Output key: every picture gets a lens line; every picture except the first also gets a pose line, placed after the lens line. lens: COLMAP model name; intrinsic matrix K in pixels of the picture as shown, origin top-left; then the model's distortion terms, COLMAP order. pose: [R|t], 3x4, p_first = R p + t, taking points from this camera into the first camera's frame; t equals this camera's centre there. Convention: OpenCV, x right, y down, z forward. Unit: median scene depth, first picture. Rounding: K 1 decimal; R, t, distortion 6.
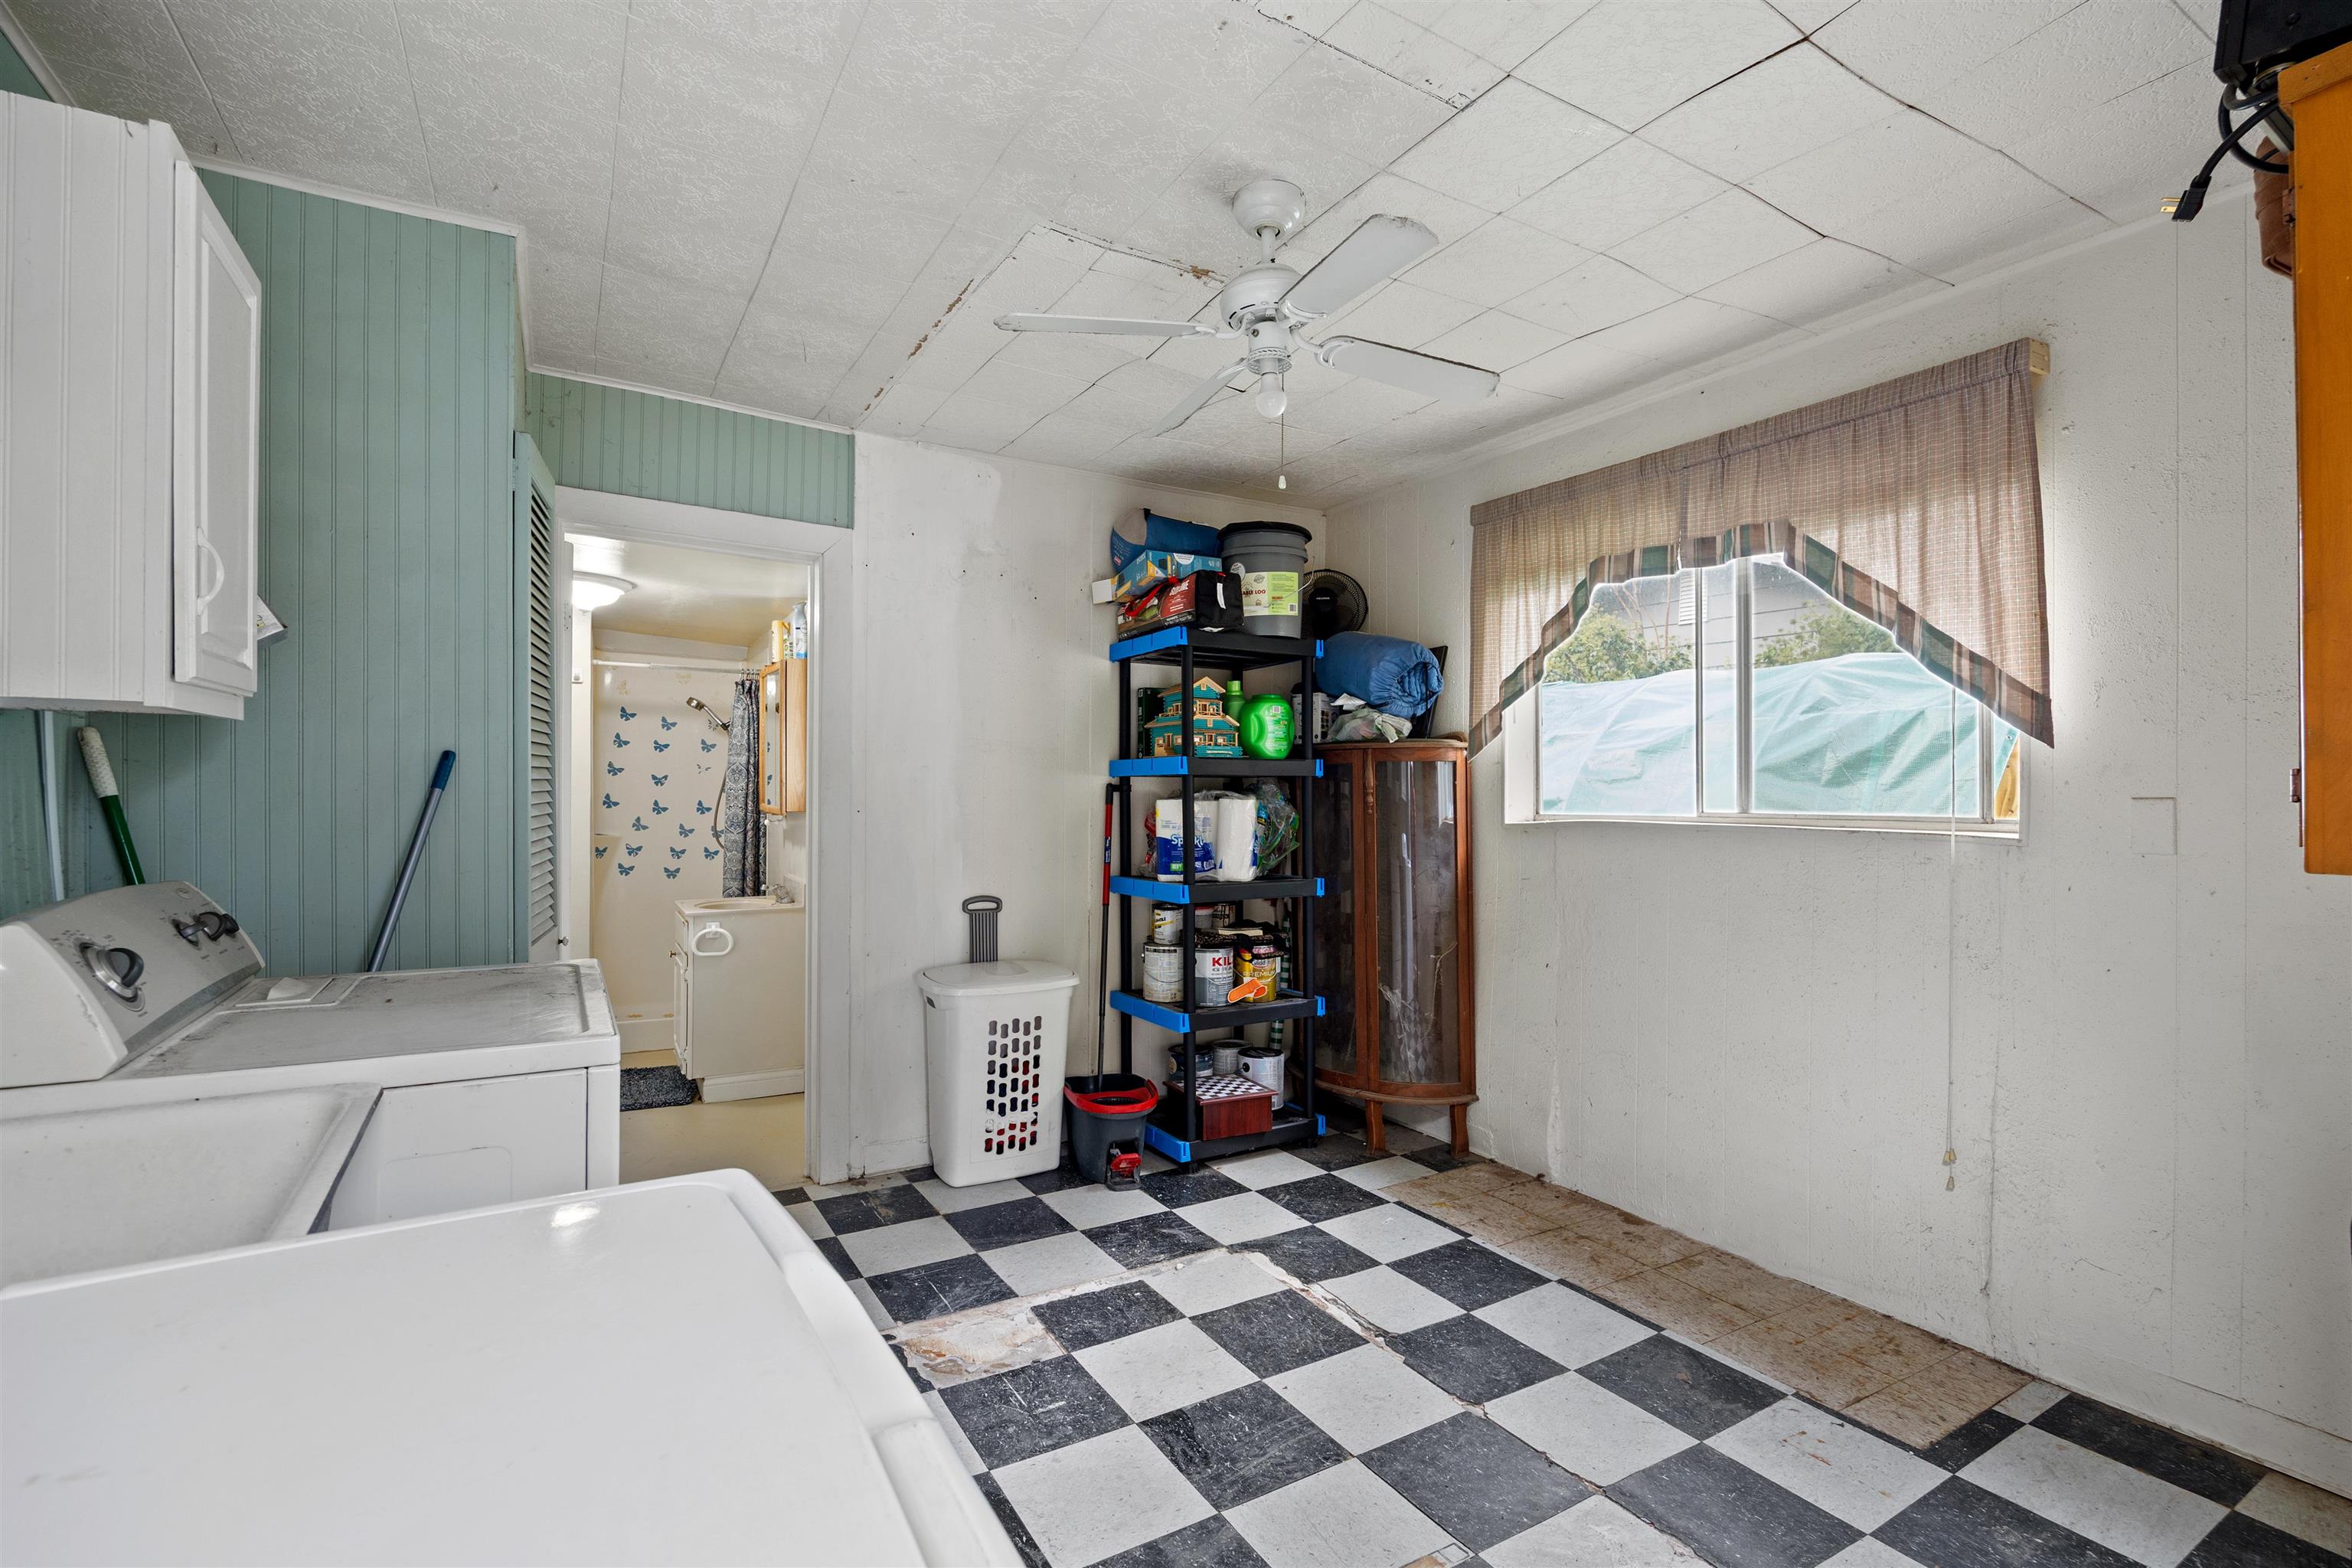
lens RADIAL K [[1067.0, 0, 1194.5], [0, 1067.0, 785.2], [0, 0, 1]] dist [-0.000422, 0.000068]
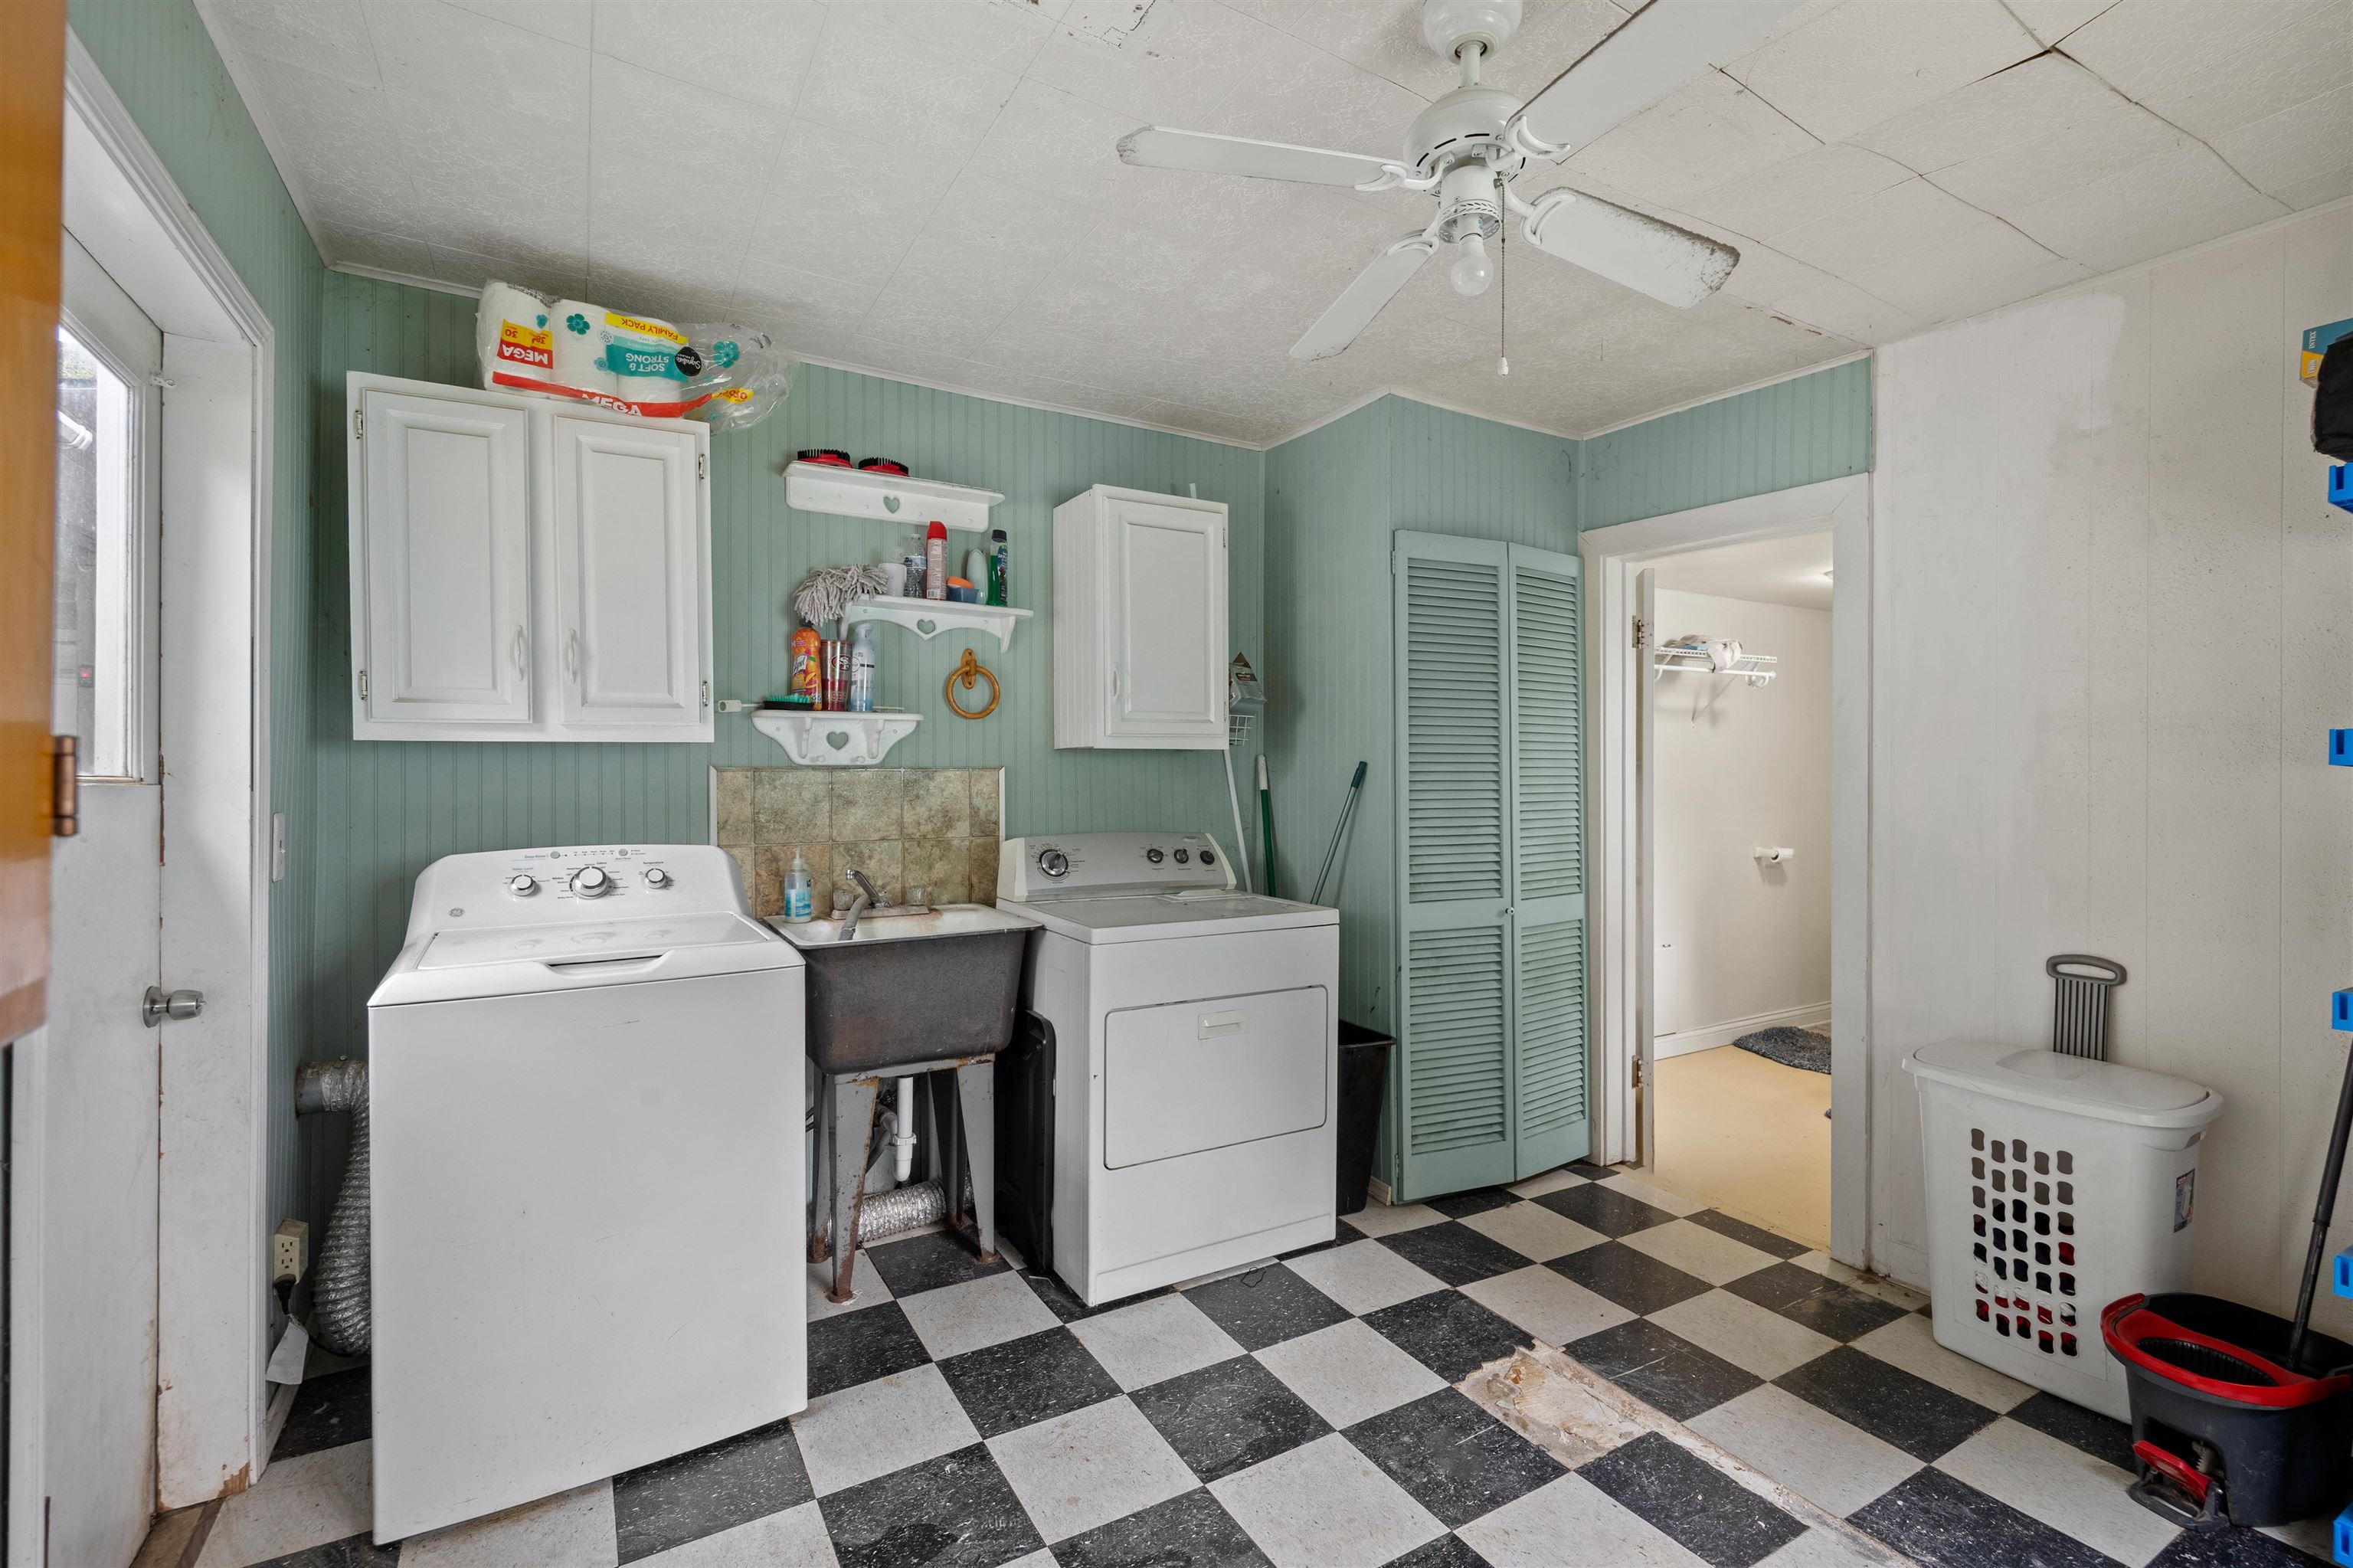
lens RADIAL K [[1056.0, 0, 1186.7], [0, 1056.0, 774.7], [0, 0, 1]] dist [0.002371, 0.000331]
pose [[-0.010849, -0.009025, -0.999900, 0.486626], [-0.003310, 0.999954, -0.008990, 0.000373], [0.999936, 0.003212, -0.010878, 0.484113]]
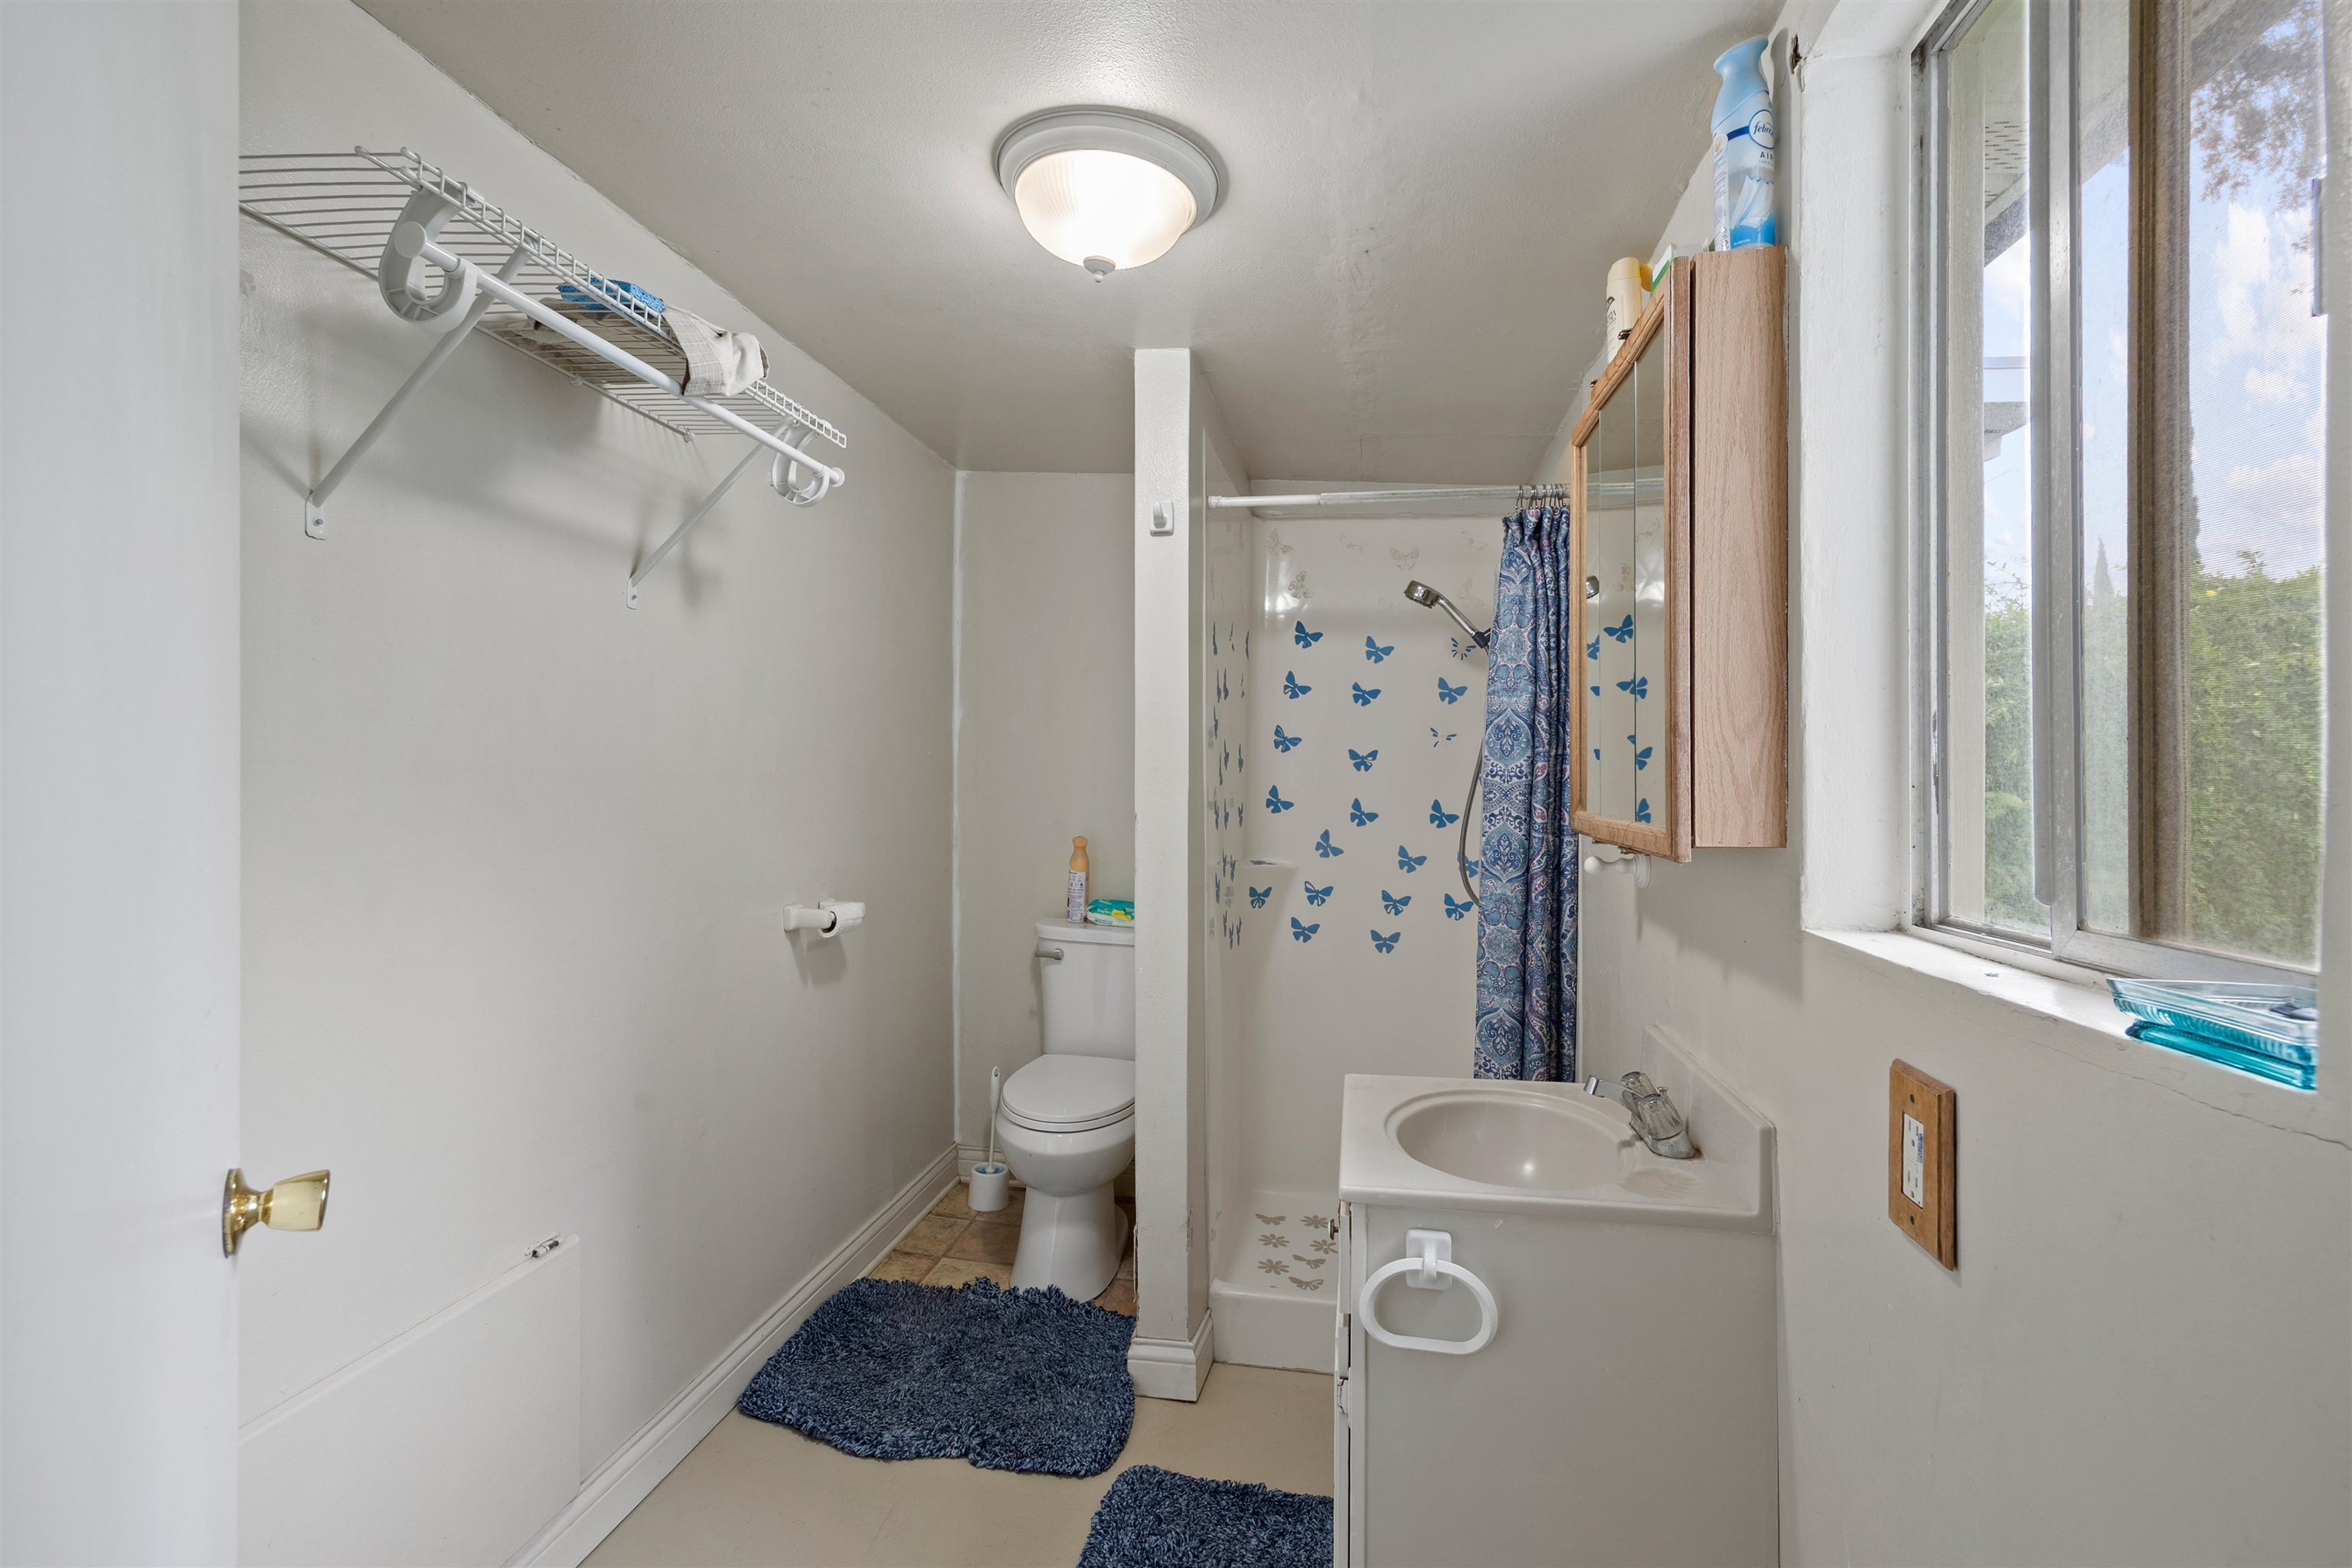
lens RADIAL K [[1055.6, 0, 1186.2], [0, 1055.6, 774.7], [0, 0, 1]] dist [0.002371, 0.000331]
pose [[0.765866, -0.006138, -0.642971, -0.398995], [-0.000778, 0.999945, -0.010472, 0.012888], [0.643000, 0.008520, 0.765819, 0.926346]]
